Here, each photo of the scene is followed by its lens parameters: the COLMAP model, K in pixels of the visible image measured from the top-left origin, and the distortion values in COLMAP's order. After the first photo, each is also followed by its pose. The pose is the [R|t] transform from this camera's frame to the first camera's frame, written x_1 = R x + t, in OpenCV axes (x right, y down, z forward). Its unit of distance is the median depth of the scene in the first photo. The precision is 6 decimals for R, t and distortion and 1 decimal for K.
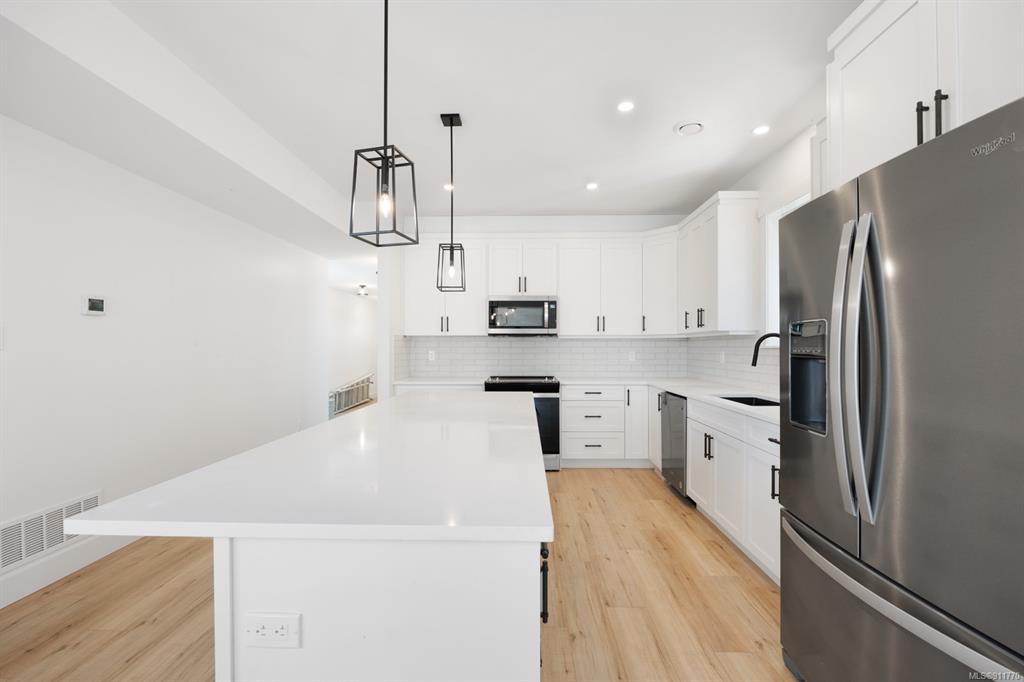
lens RADIAL K [[444.2, 0, 514.0], [0, 444.2, 352.3], [0, 0, 1]] dist [-0.010144, 0.000041]
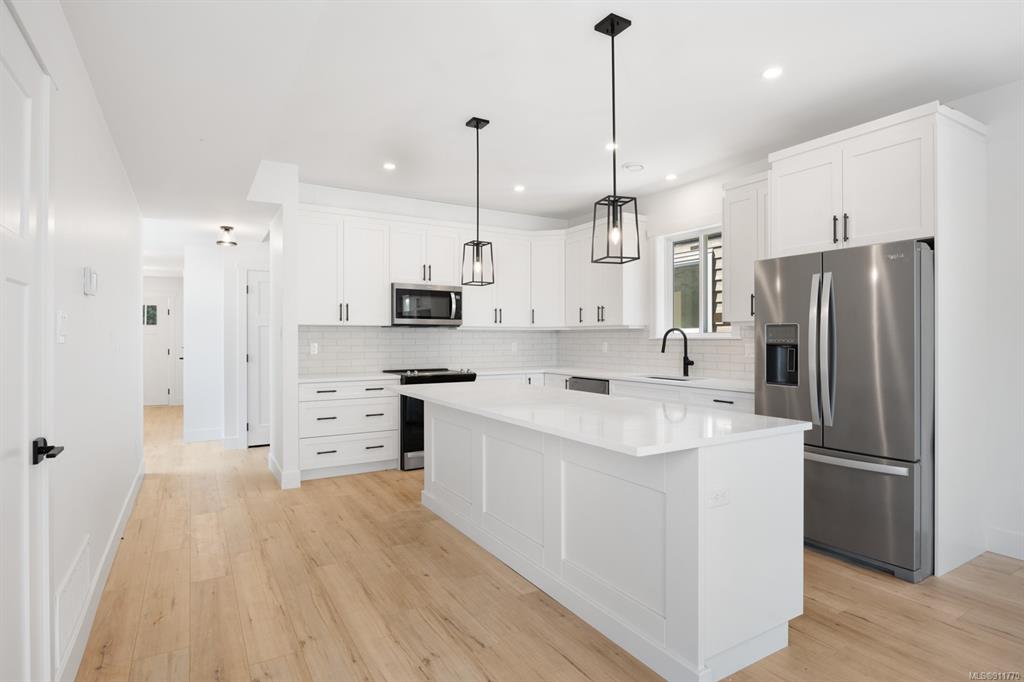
lens RADIAL K [[536.6, 0, 510.5], [0, 536.6, 345.2], [0, 0, 1]] dist [-0.009468, -0.001052]
pose [[0.842166, -0.007153, 0.539171, -0.459268], [0.006113, 0.999974, 0.003719, -0.000257], [-0.539184, 0.000164, 0.842188, -0.068768]]
